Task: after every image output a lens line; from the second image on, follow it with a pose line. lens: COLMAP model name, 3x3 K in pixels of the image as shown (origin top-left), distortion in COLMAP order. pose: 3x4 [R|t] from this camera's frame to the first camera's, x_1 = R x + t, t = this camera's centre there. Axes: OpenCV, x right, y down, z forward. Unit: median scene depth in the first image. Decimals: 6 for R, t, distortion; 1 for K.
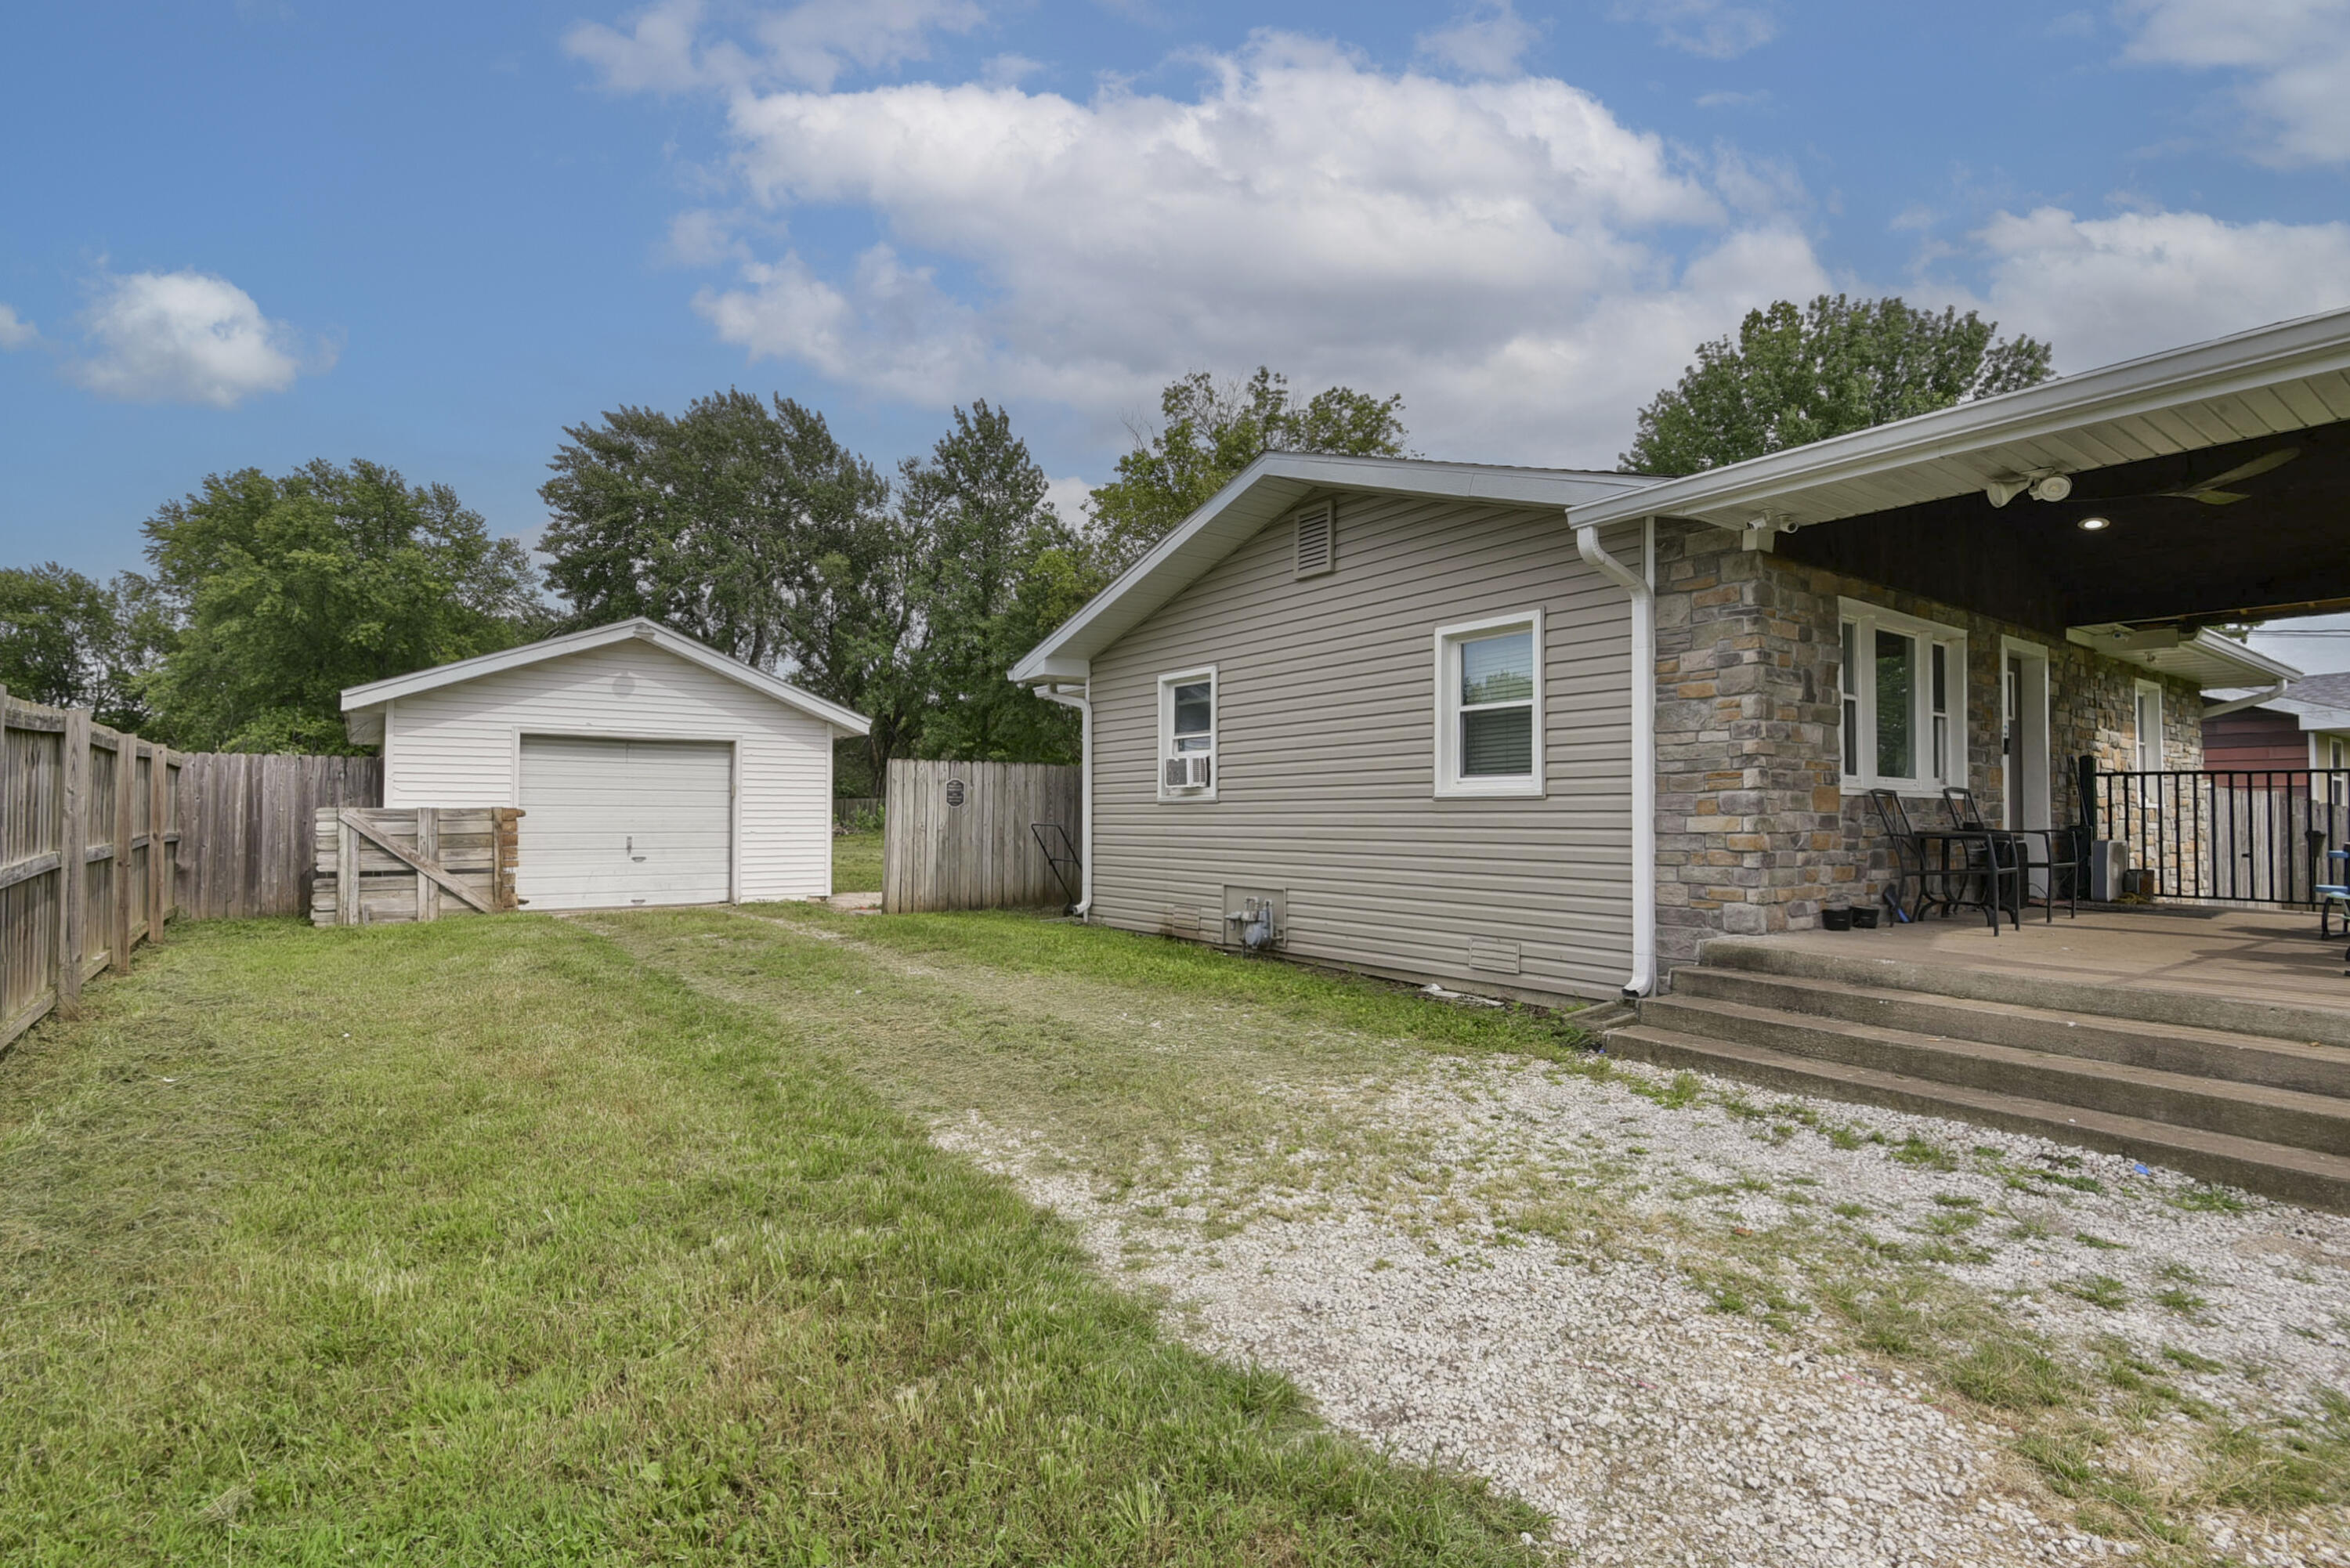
lens RADIAL K [[1093.3, 0, 1186.1], [0, 1093.3, 791.6], [0, 0, 1]] dist [0.016105, -0.007012]
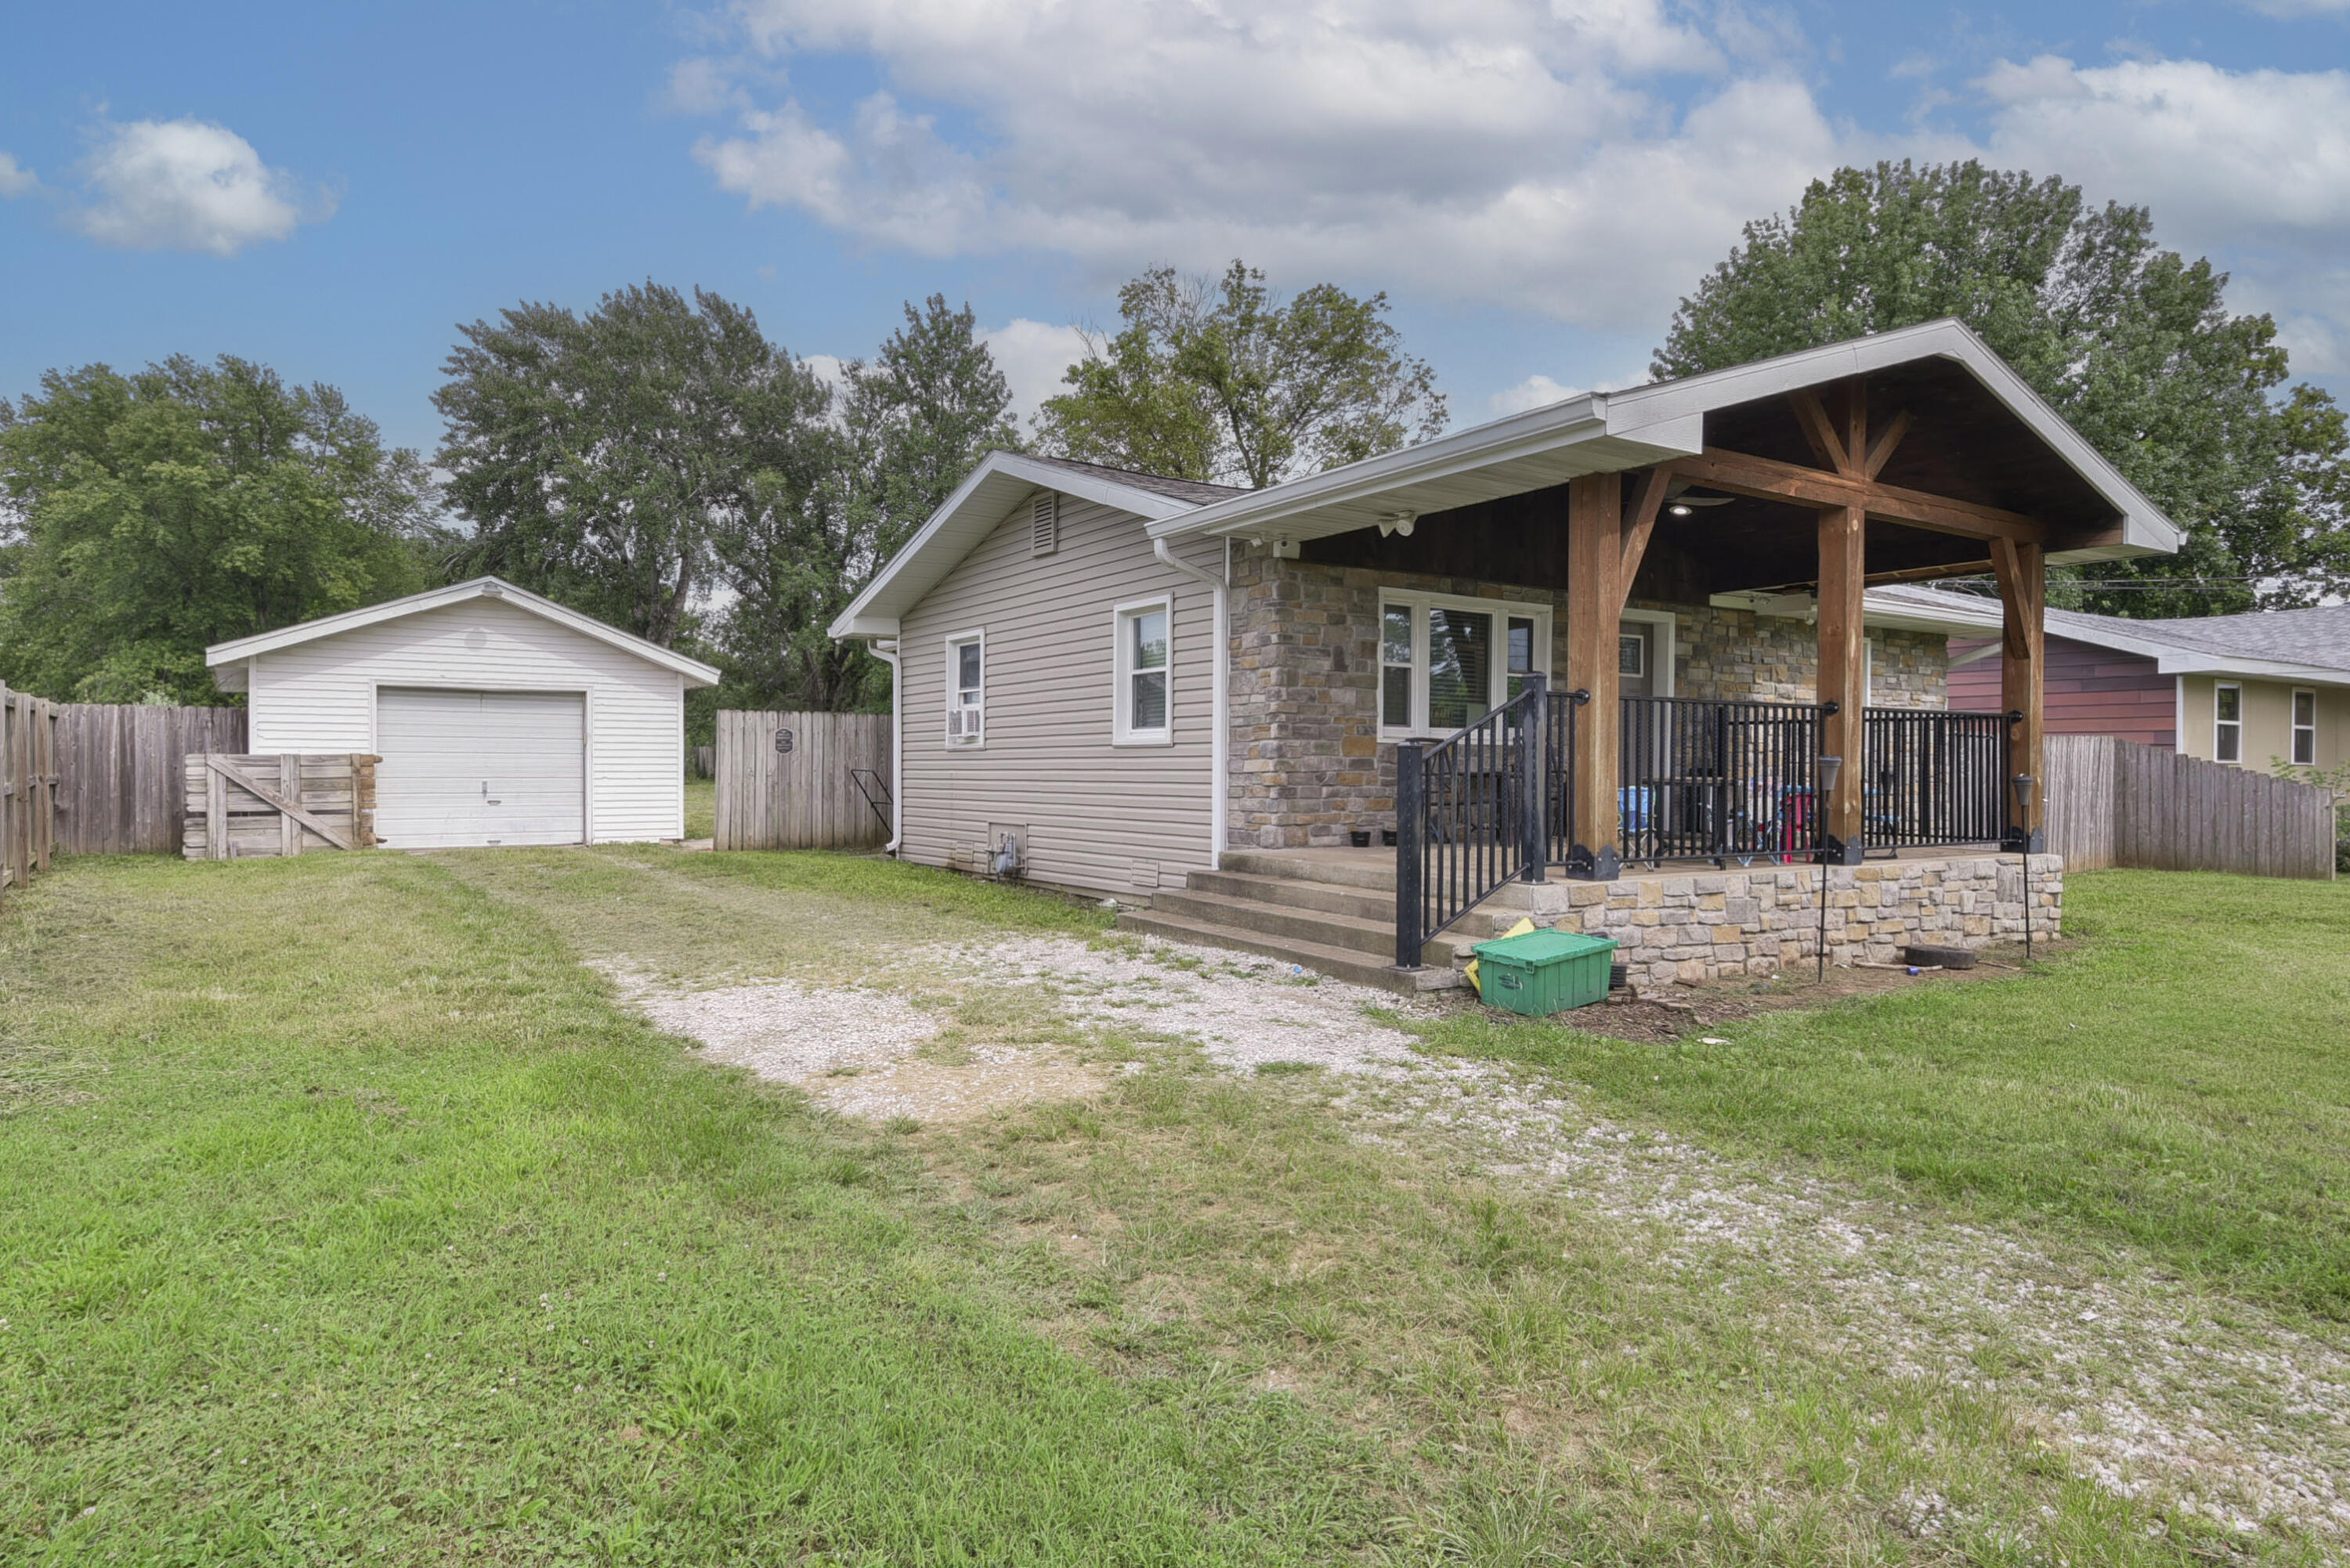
lens RADIAL K [[1308.3, 0, 1189.7], [0, 1308.3, 776.6], [0, 0, 1]] dist [0.055452, -0.000305]
pose [[0.999526, 0.000230, -0.030799, 0.071429], [0.000705, 0.999540, 0.030334, -0.000857], [0.030792, -0.030341, 0.999065, -0.088685]]
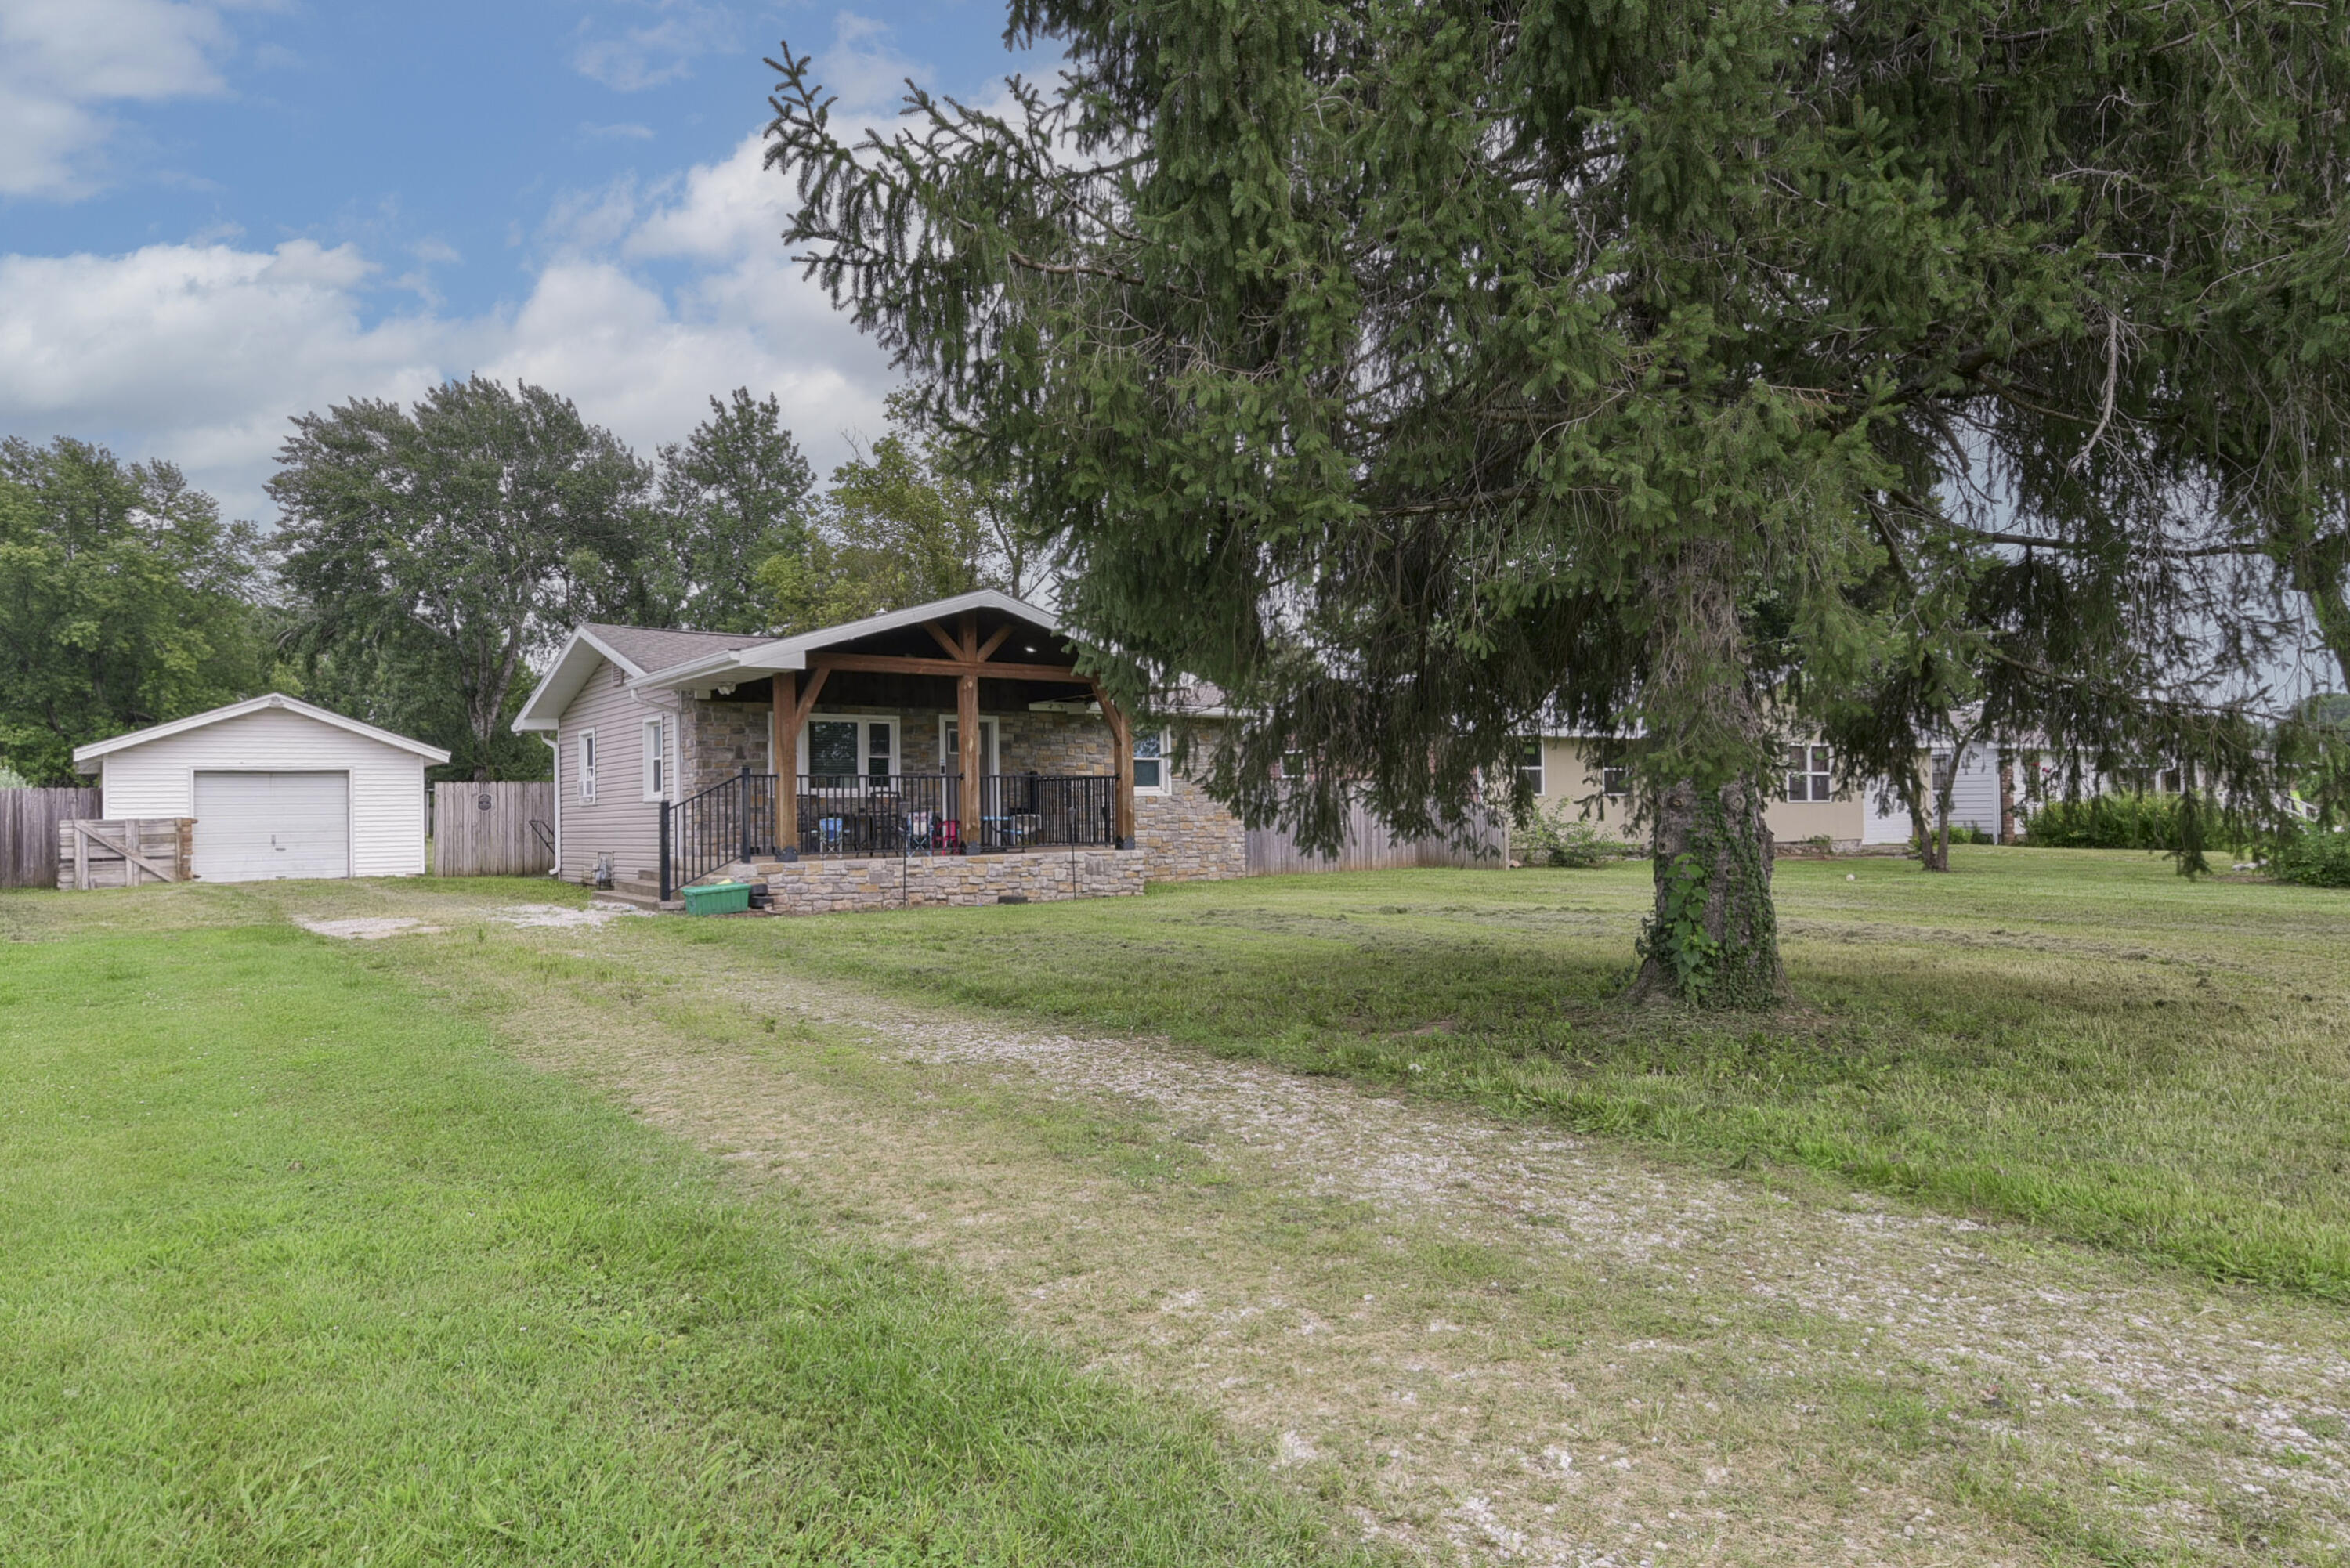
lens RADIAL K [[1403.4, 0, 1179.7], [0, 1403.4, 789.4], [0, 0, 1]] dist [0.062263, 0.001477]
pose [[0.999740, -0.021734, 0.006908, 0.241767], [0.021686, 0.999741, 0.006940, -0.002901], [-0.007057, -0.006789, 0.999952, -0.329754]]
